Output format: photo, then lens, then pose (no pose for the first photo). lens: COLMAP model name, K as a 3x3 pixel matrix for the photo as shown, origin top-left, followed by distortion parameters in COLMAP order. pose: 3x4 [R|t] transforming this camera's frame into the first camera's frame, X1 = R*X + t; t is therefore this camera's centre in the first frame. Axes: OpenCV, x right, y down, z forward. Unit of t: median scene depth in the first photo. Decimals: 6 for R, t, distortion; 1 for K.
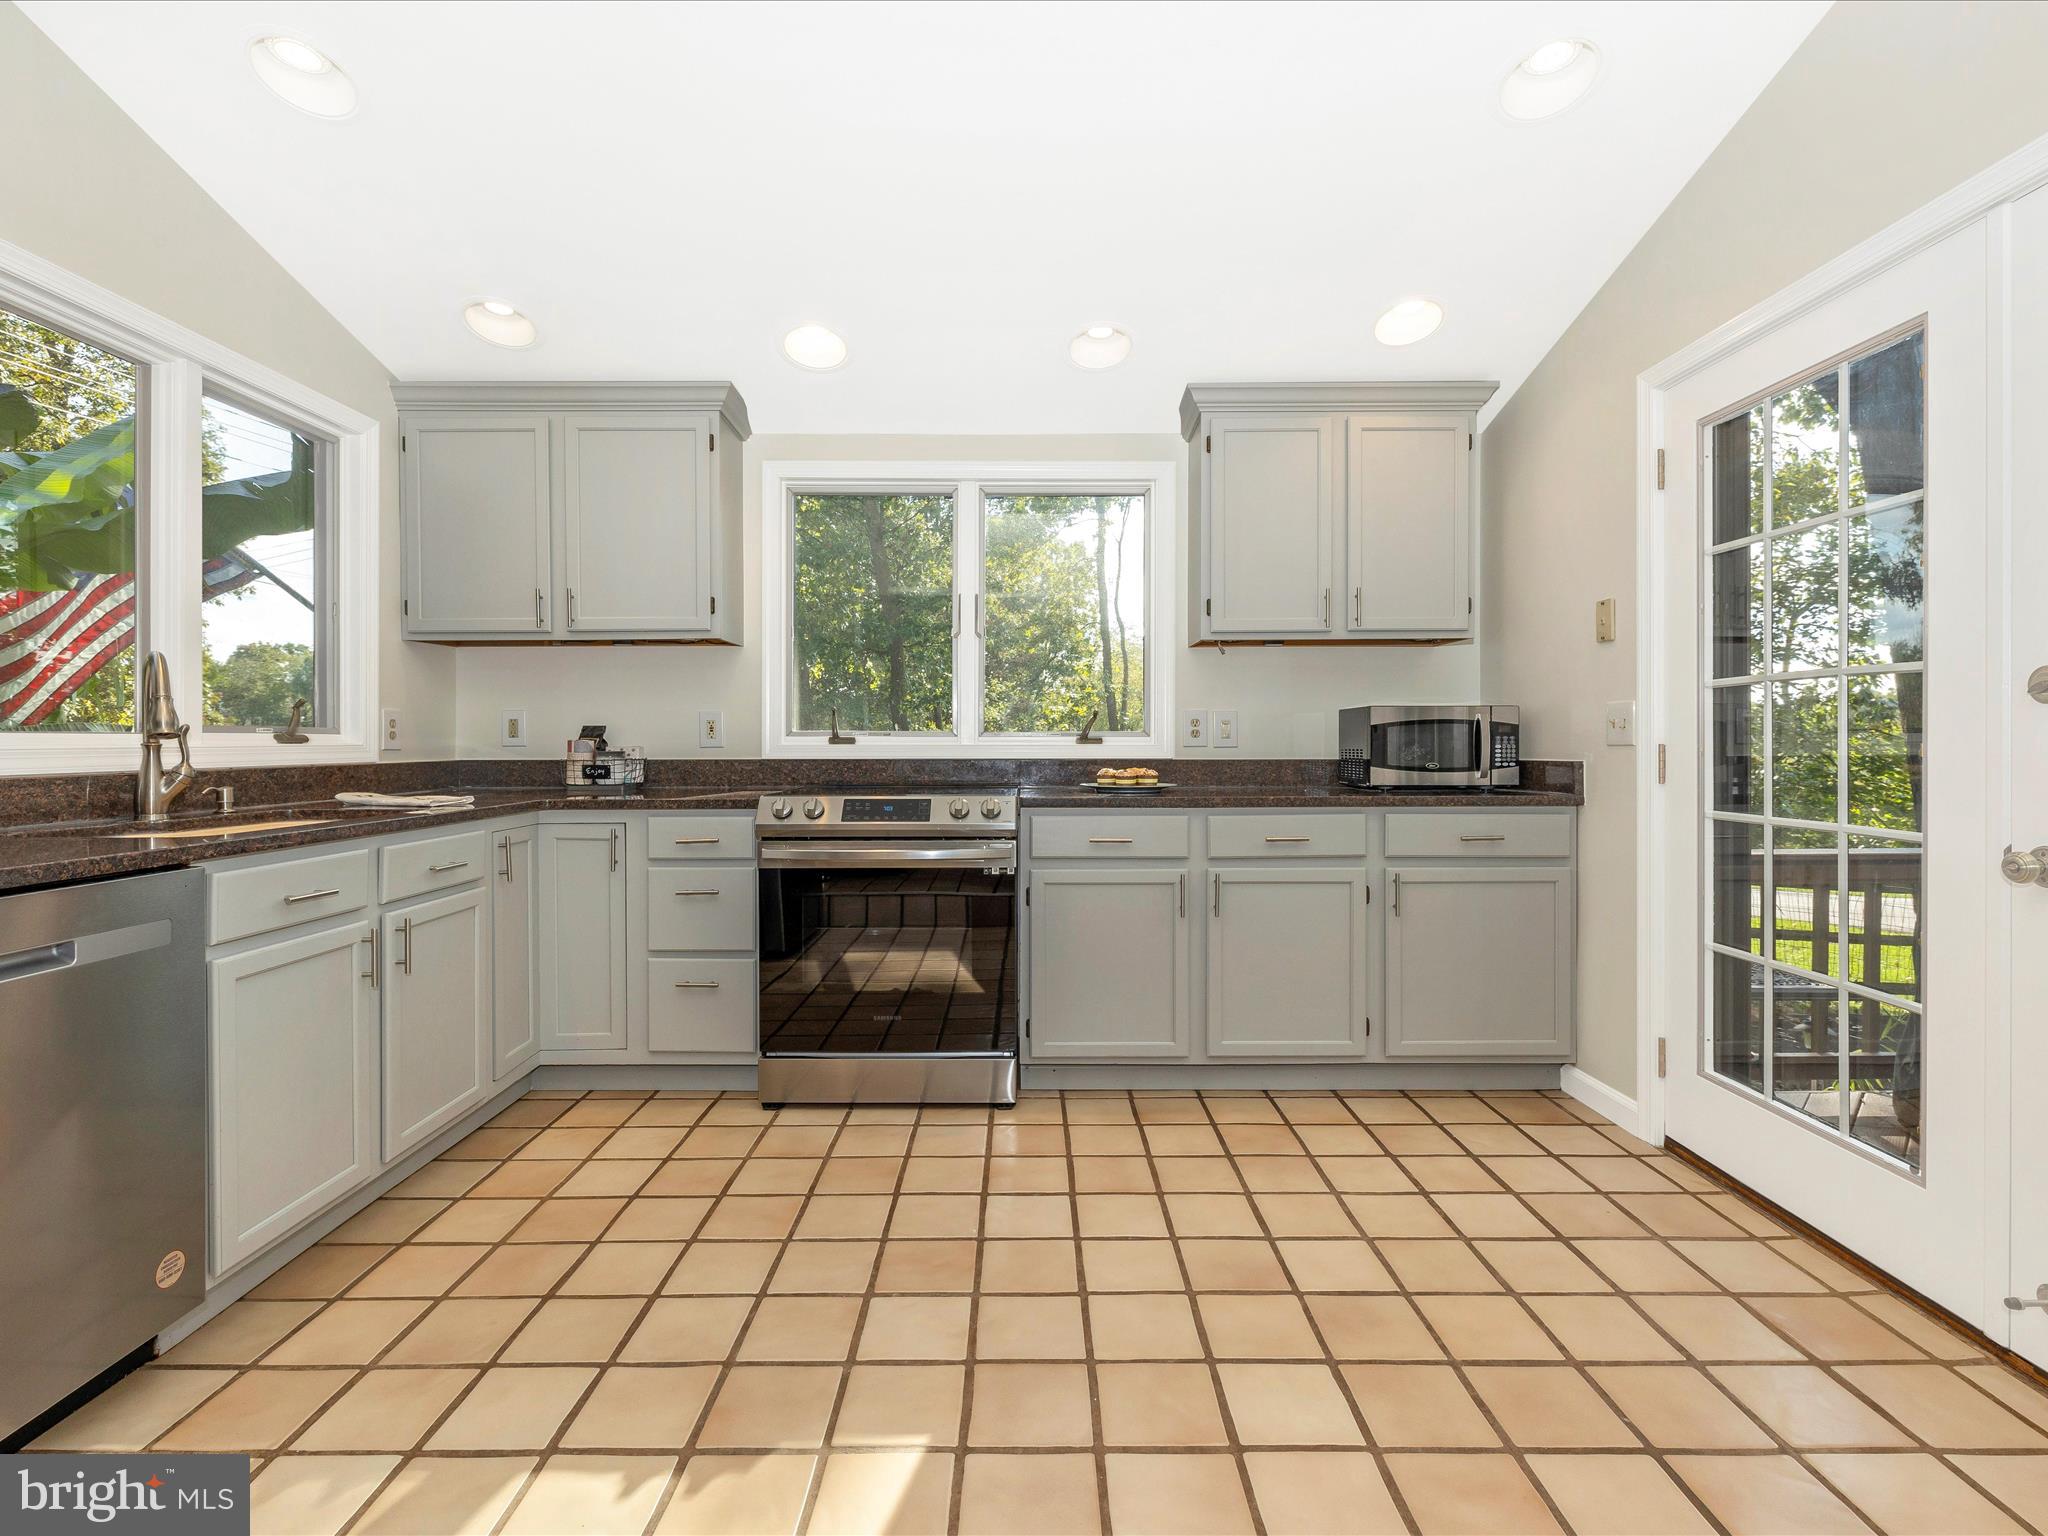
lens RADIAL K [[954.2, 0, 1022.1], [0, 954.2, 757.5], [0, 0, 1]] dist [0.000573, -0.000405]
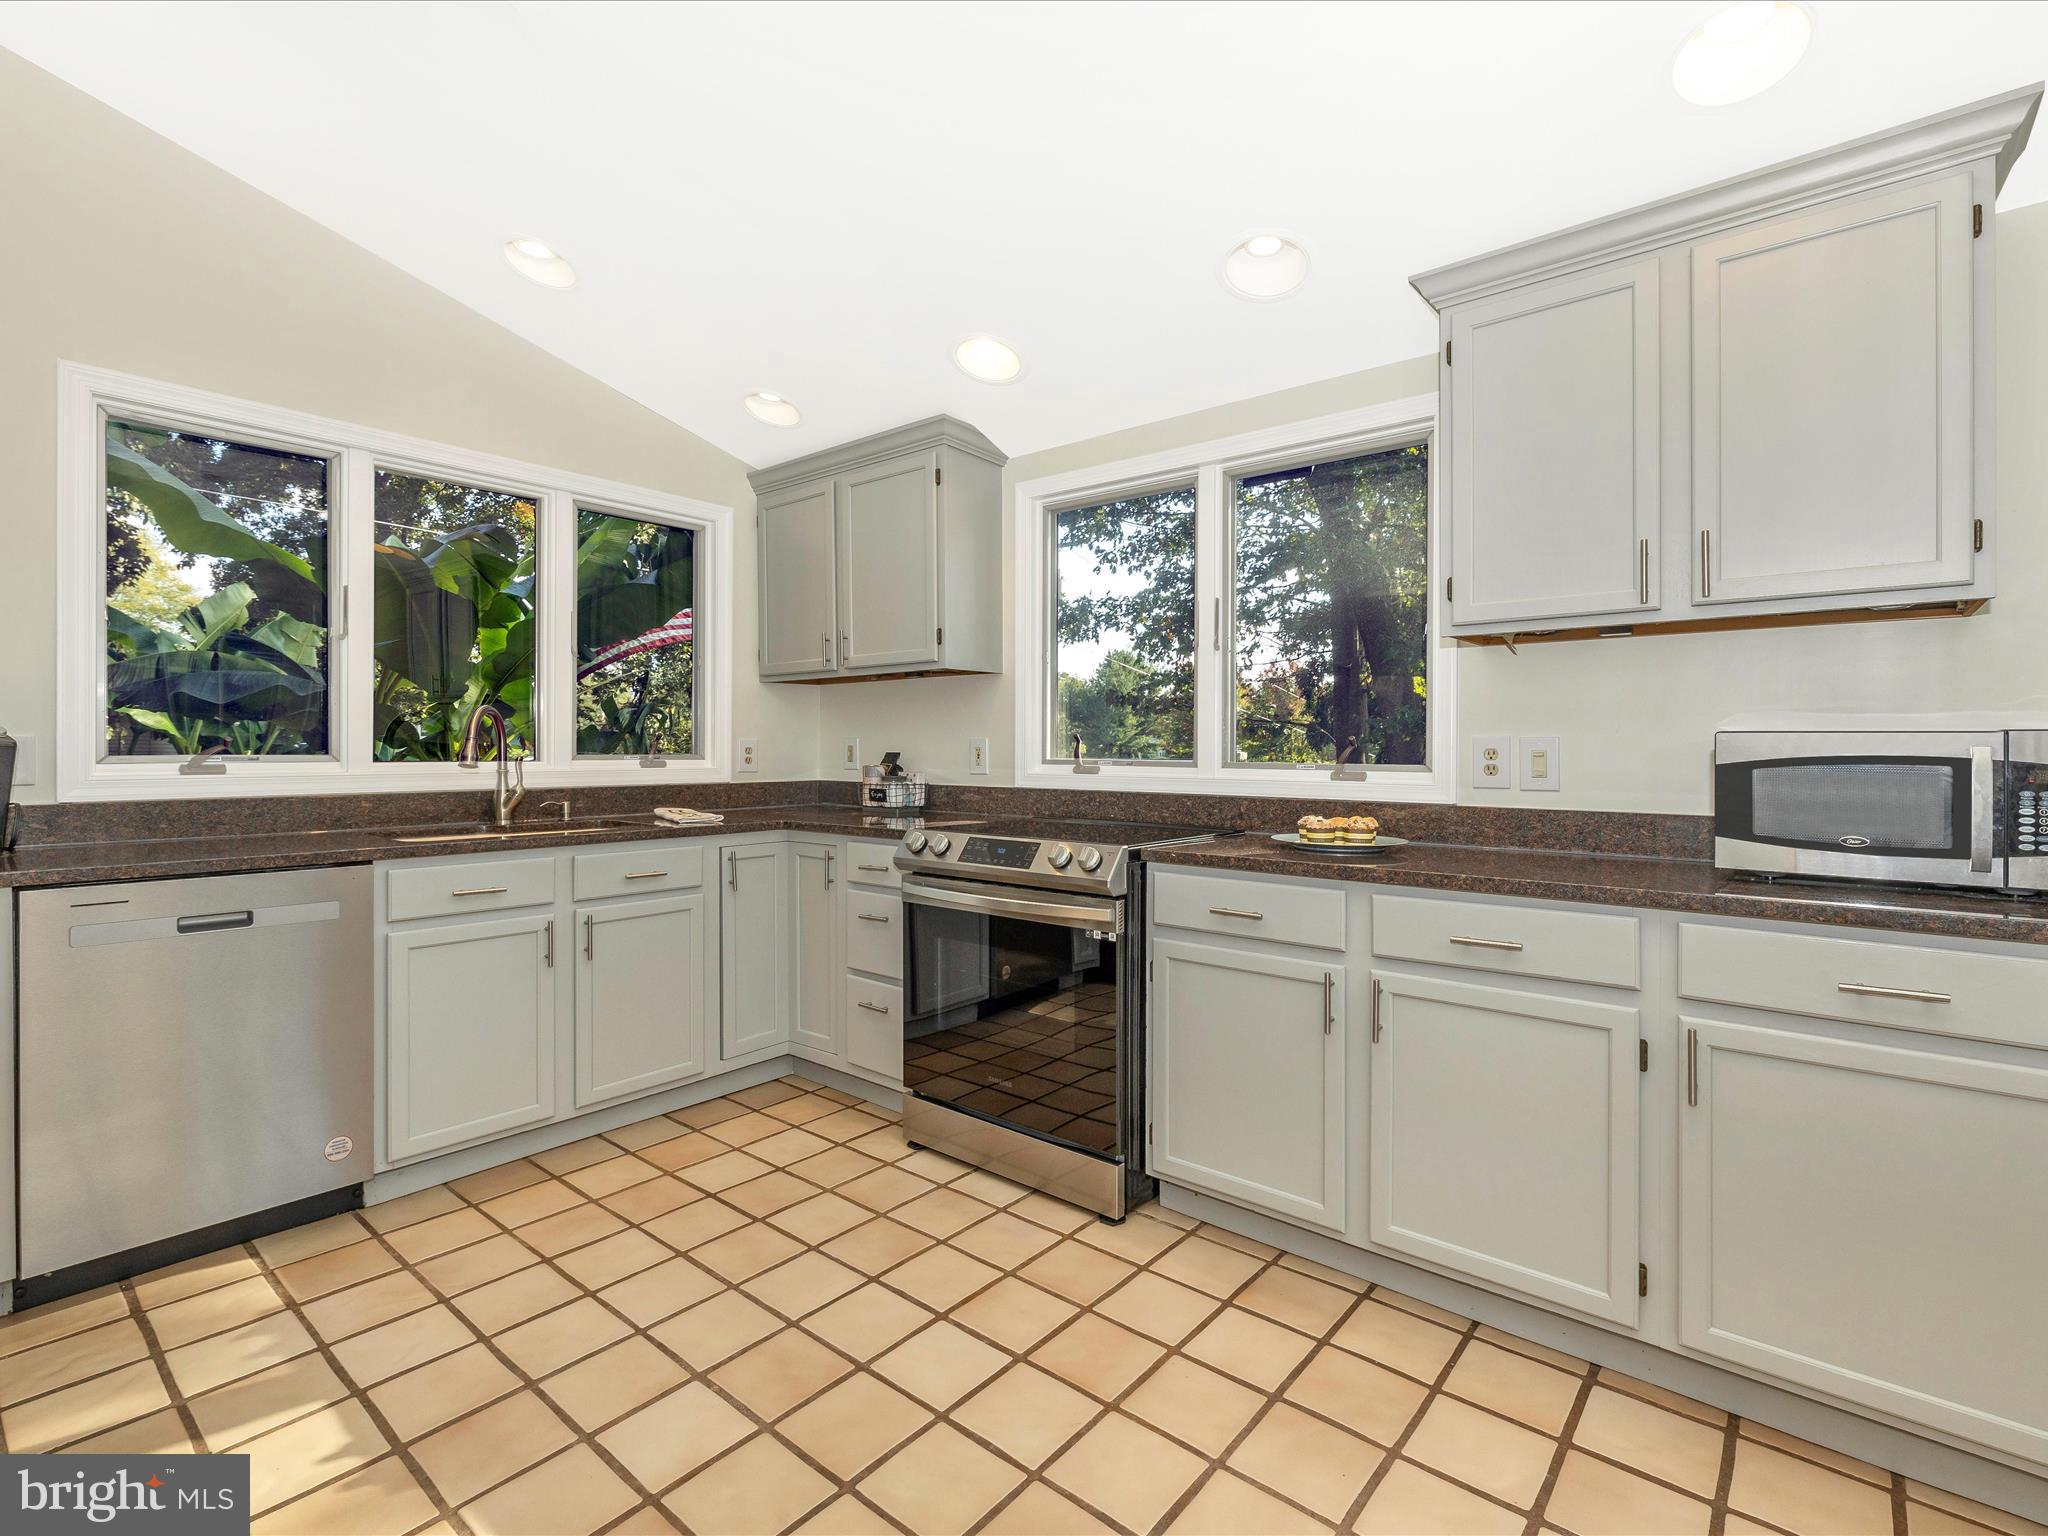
lens RADIAL K [[954.2, 0, 1026.2], [0, 954.2, 758.0], [0, 0, 1]] dist [0.000573, -0.000405]
pose [[0.774303, 0.011538, -0.632709, 0.426767], [-0.017451, 0.999843, -0.003123, -0.030412], [0.632574, 0.013460, 0.774383, 0.294724]]
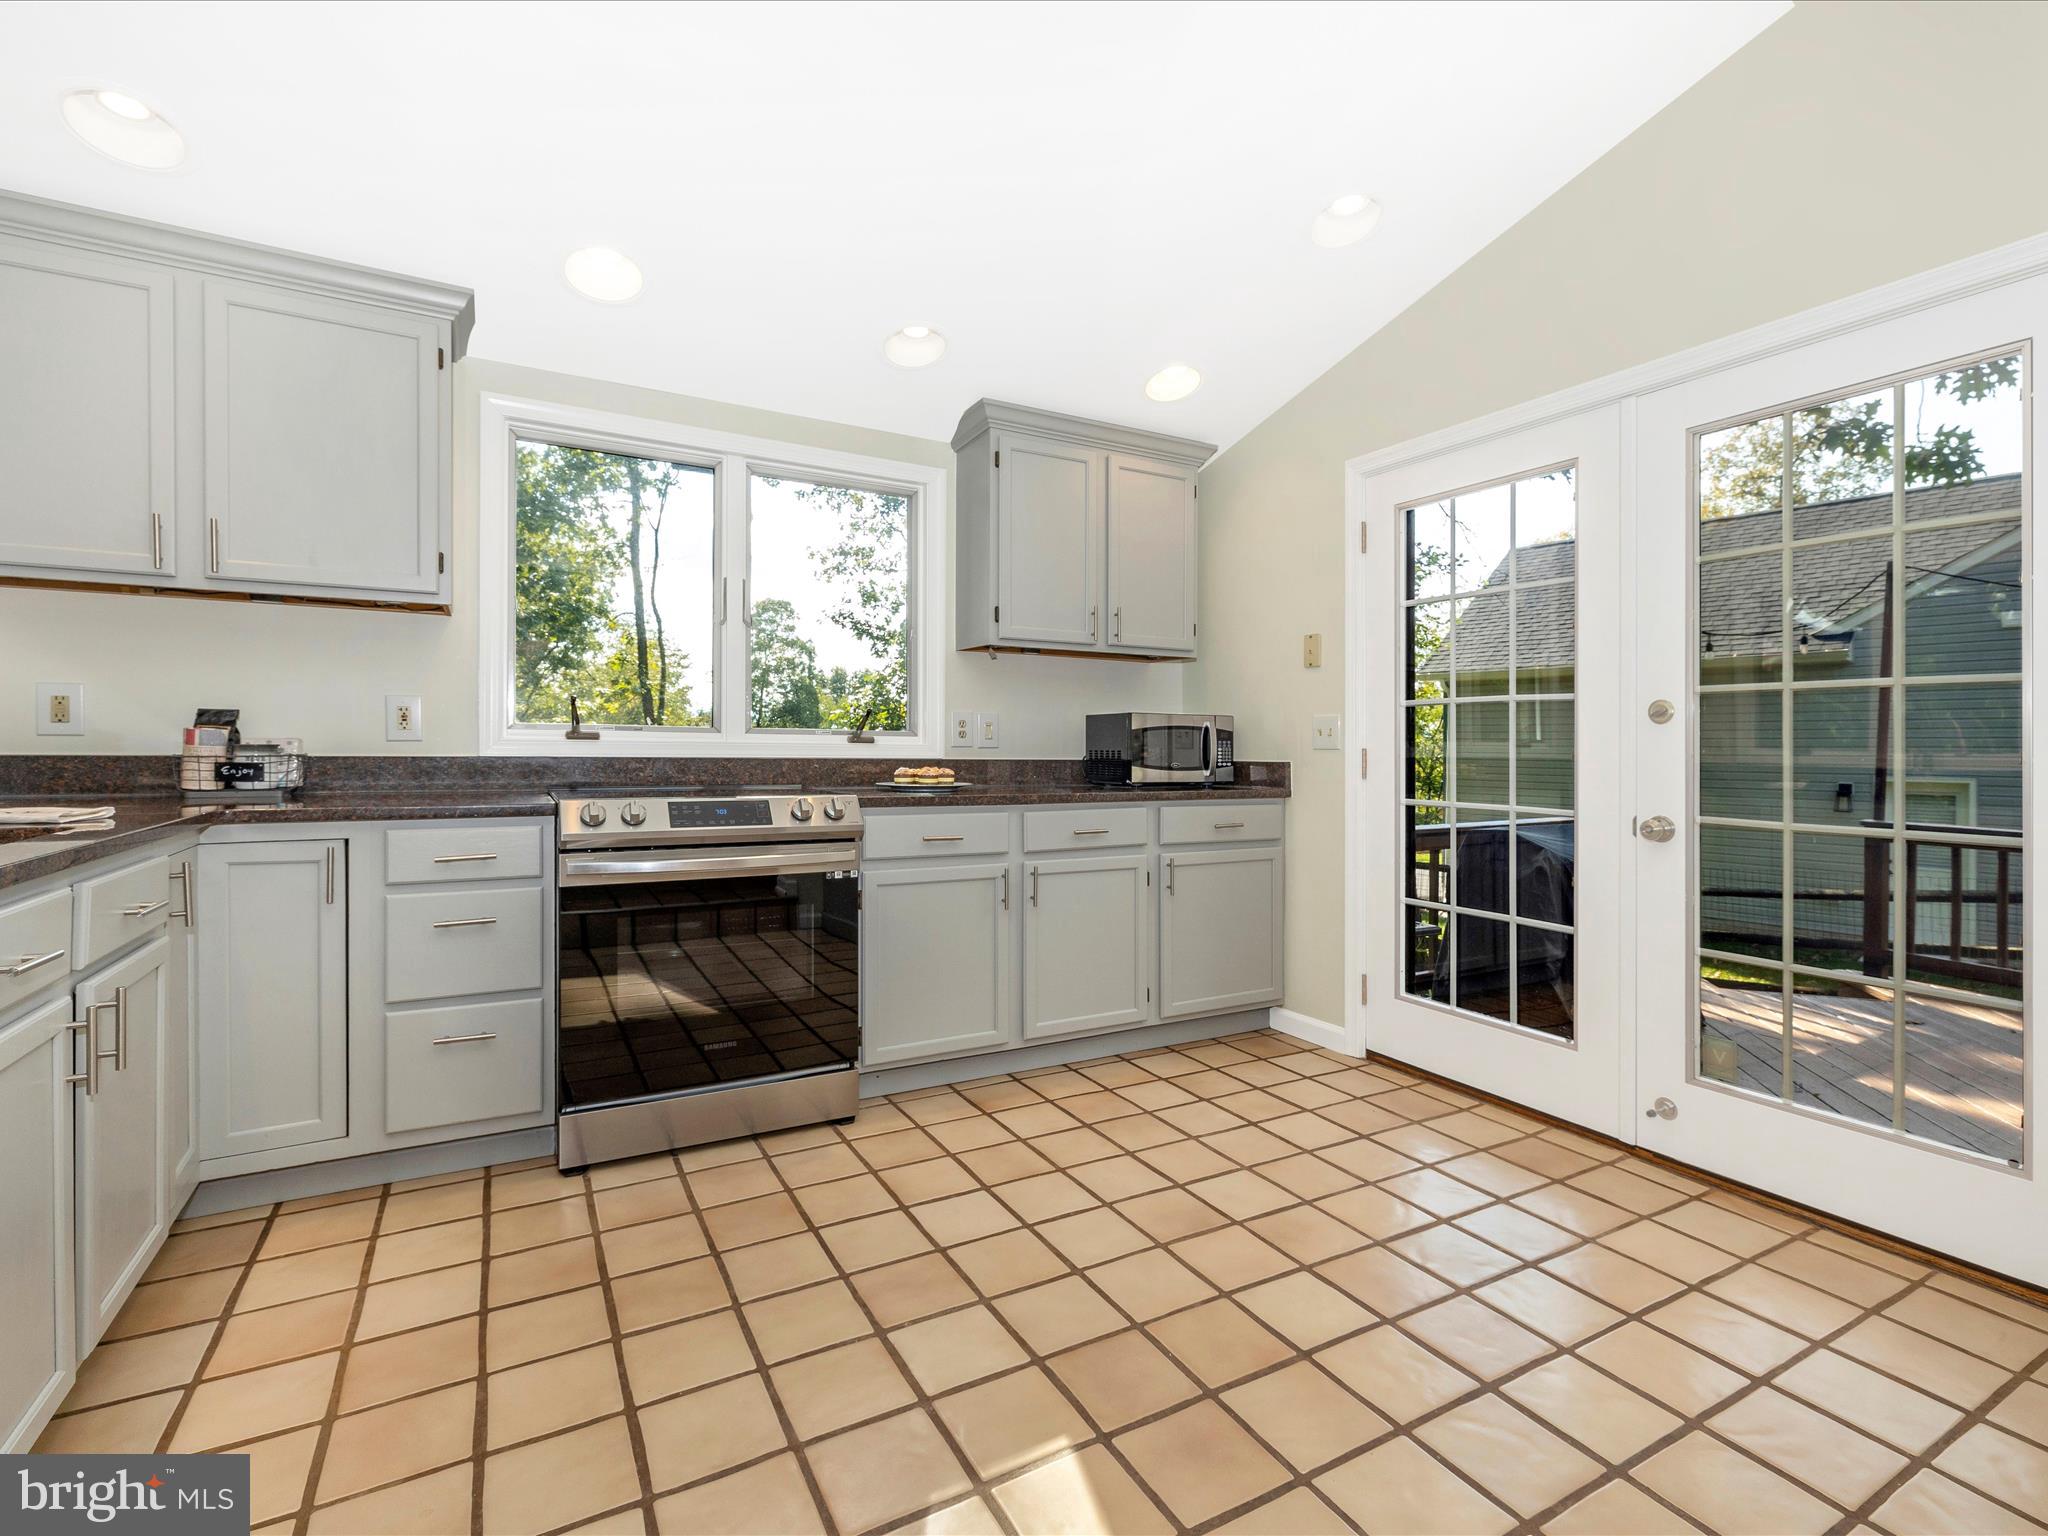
lens RADIAL K [[954.2, 0, 1025.9], [0, 954.2, 753.3], [0, 0, 1]] dist [0.000573, -0.000405]
pose [[0.874303, 0.007380, 0.485324, -0.309673], [-0.003767, 0.999957, -0.008419, 0.004988], [-0.485365, 0.005532, 0.874294, 0.074395]]
